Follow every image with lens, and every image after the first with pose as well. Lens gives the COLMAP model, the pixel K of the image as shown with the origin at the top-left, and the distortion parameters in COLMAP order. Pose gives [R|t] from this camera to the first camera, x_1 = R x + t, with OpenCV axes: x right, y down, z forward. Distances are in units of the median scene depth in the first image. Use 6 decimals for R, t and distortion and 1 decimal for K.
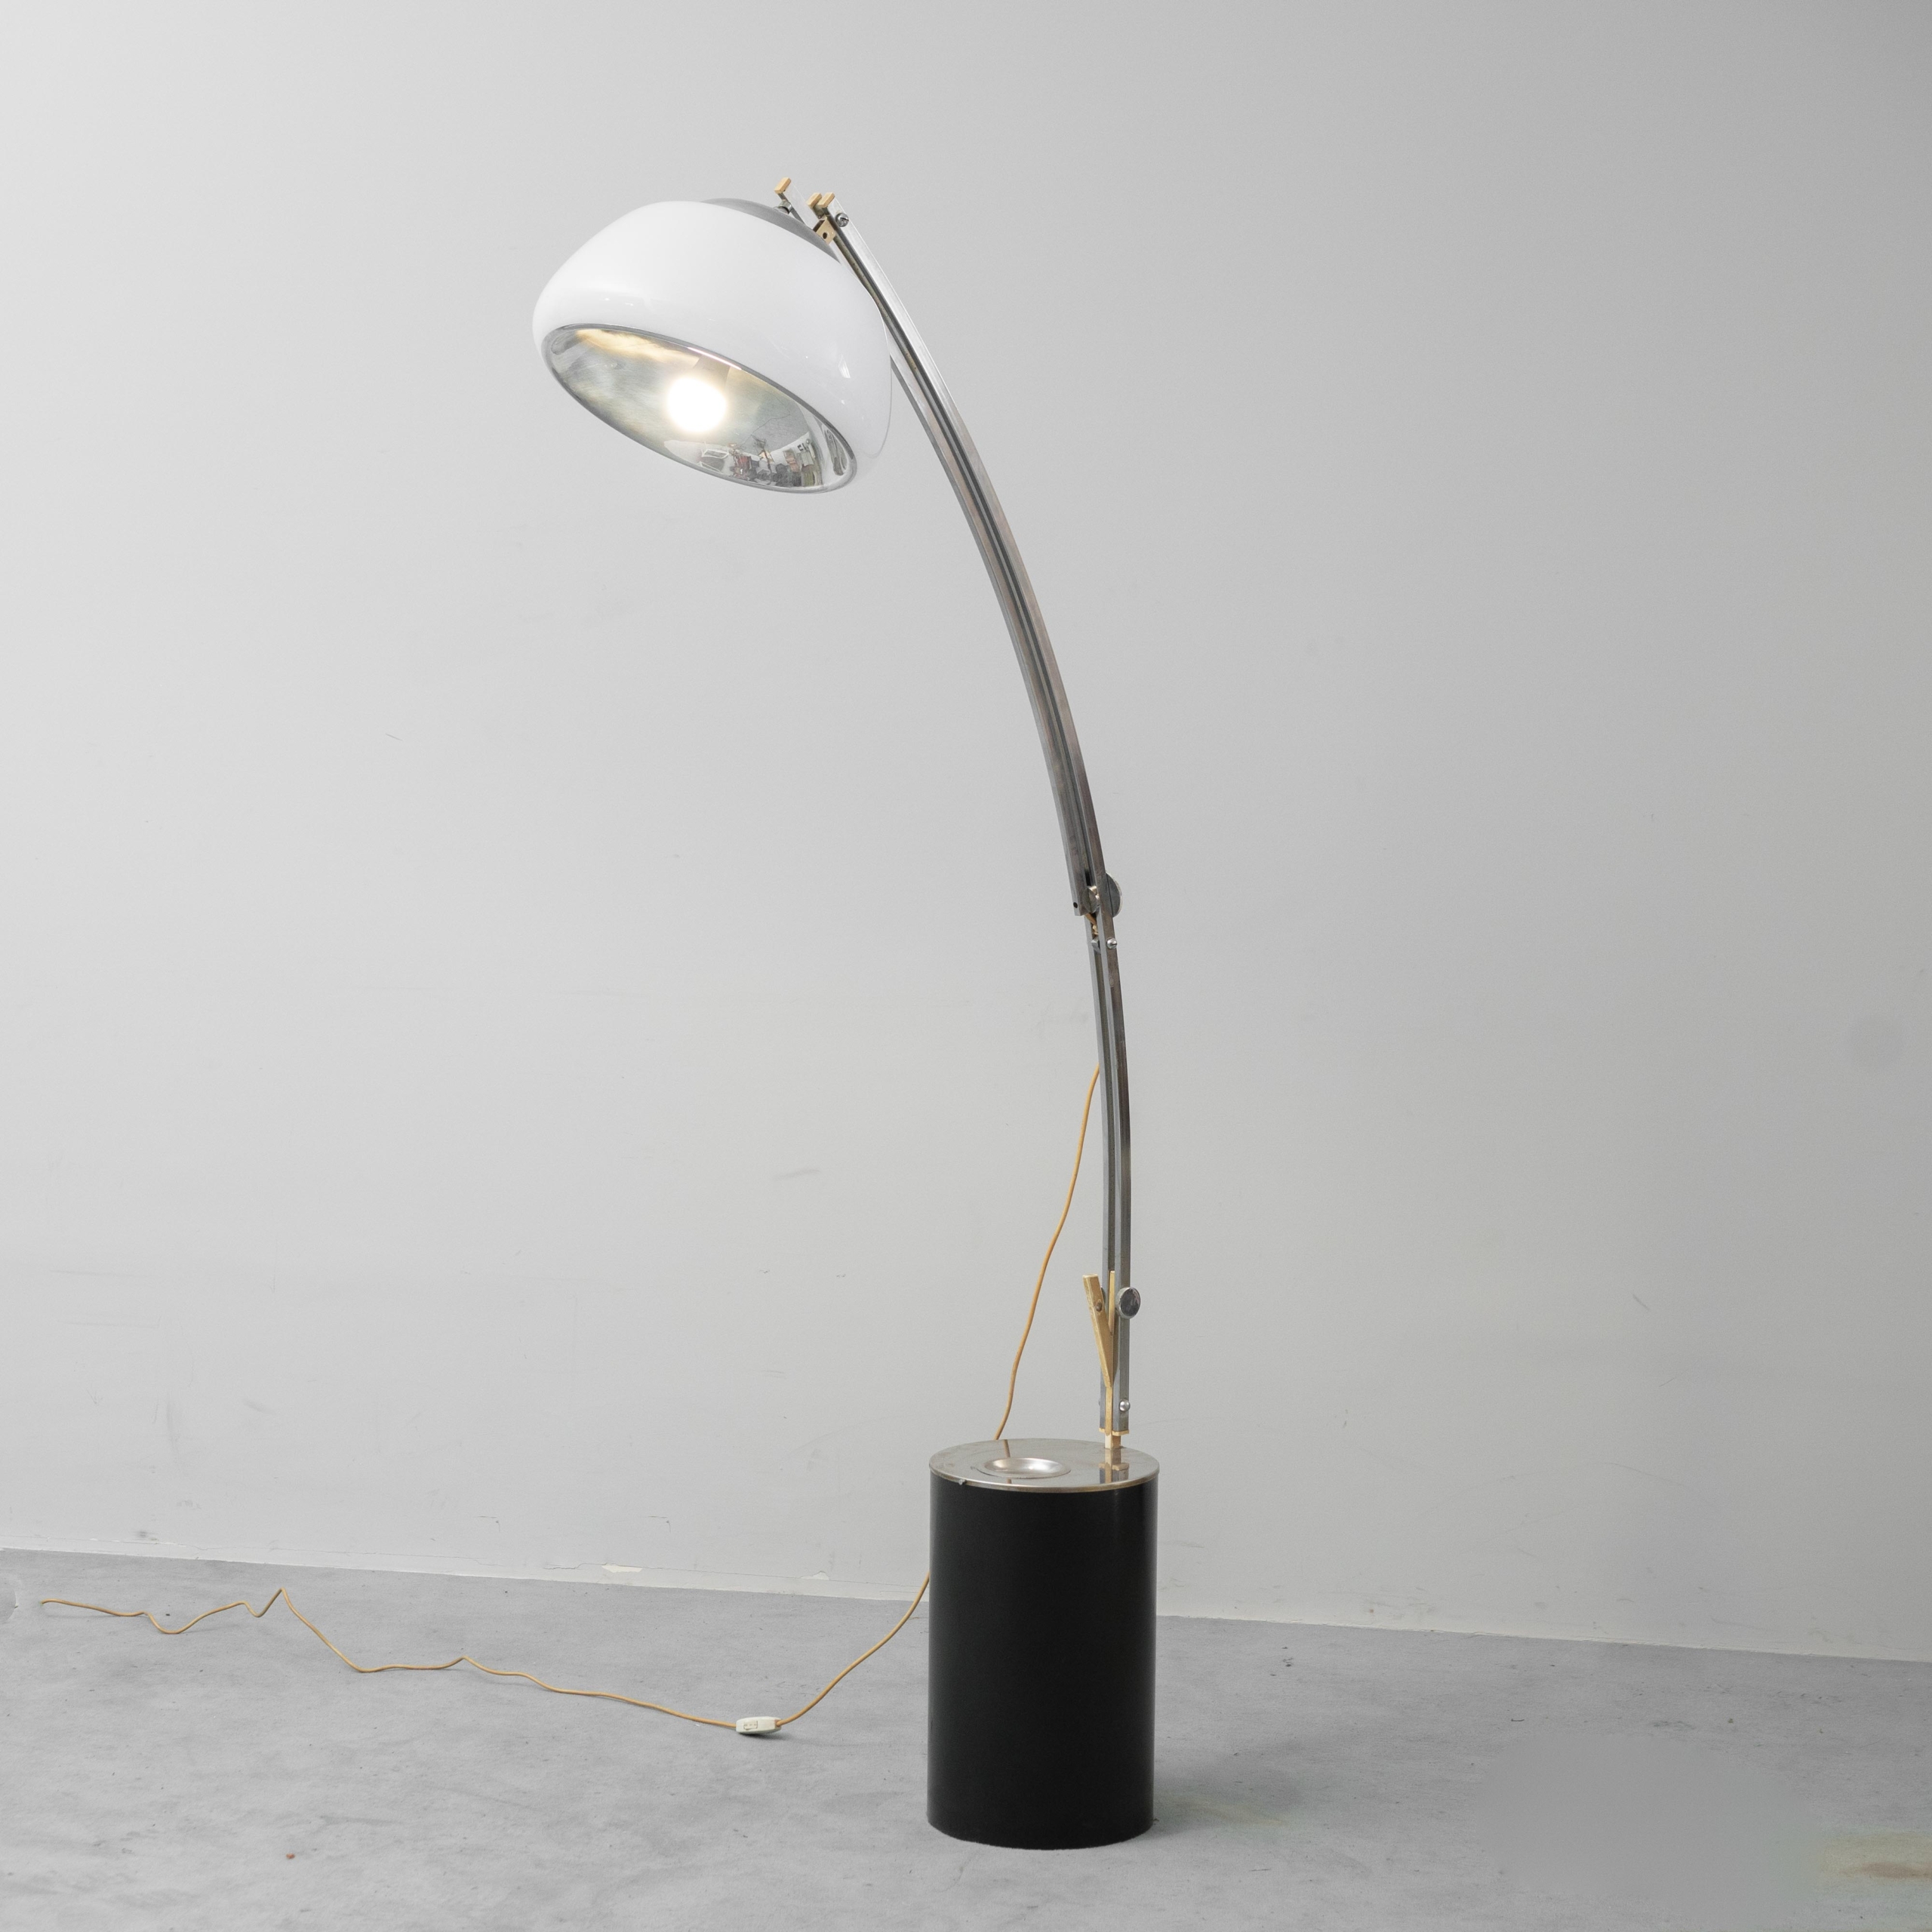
lens RADIAL K [[4438.3, 0, 813.1], [0, 4438.3, 1007.3], [0, 0, 1]] dist [0.045035, 0.000000]
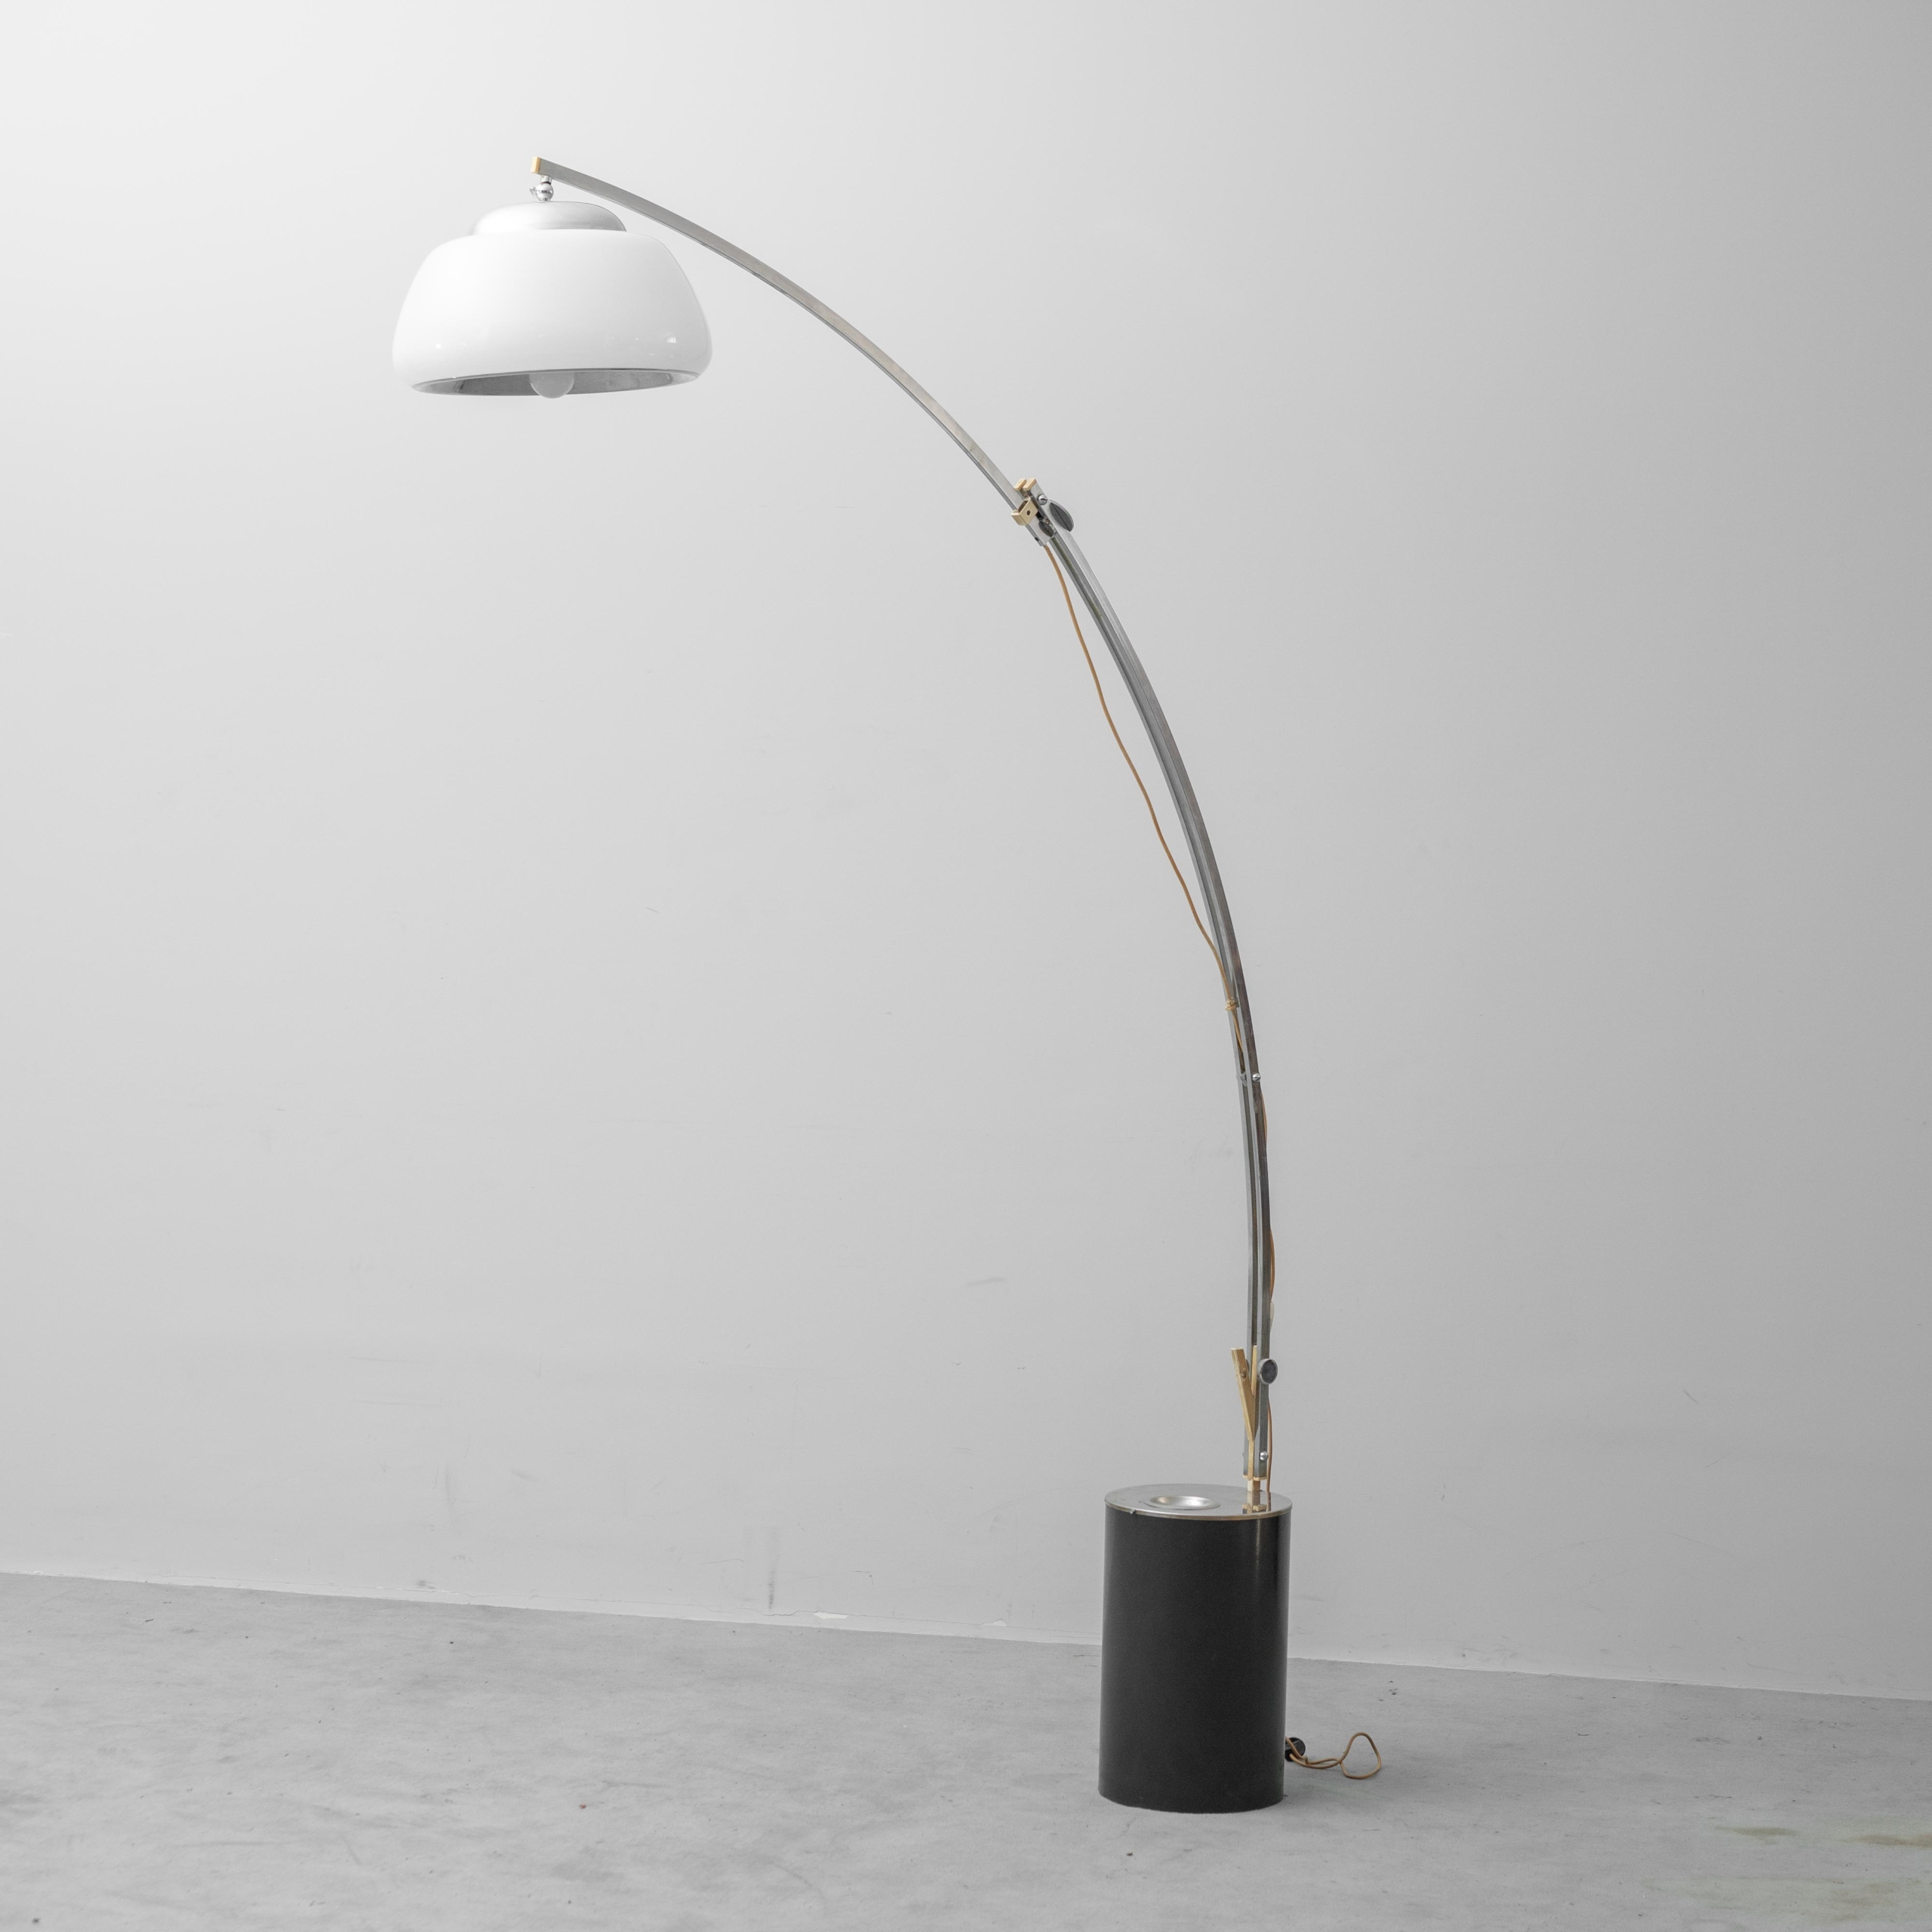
lens RADIAL K [[4438.3, 0, 959.9], [0, 4438.3, 967.9], [0, 0, 1]] dist [0.045035, 0.000000]
pose [[0.999809, 0.016904, 0.009836, -0.027651], [-0.016267, 0.997974, -0.061509, 0.031631], [-0.010856, 0.061337, 0.998058, -0.227637]]
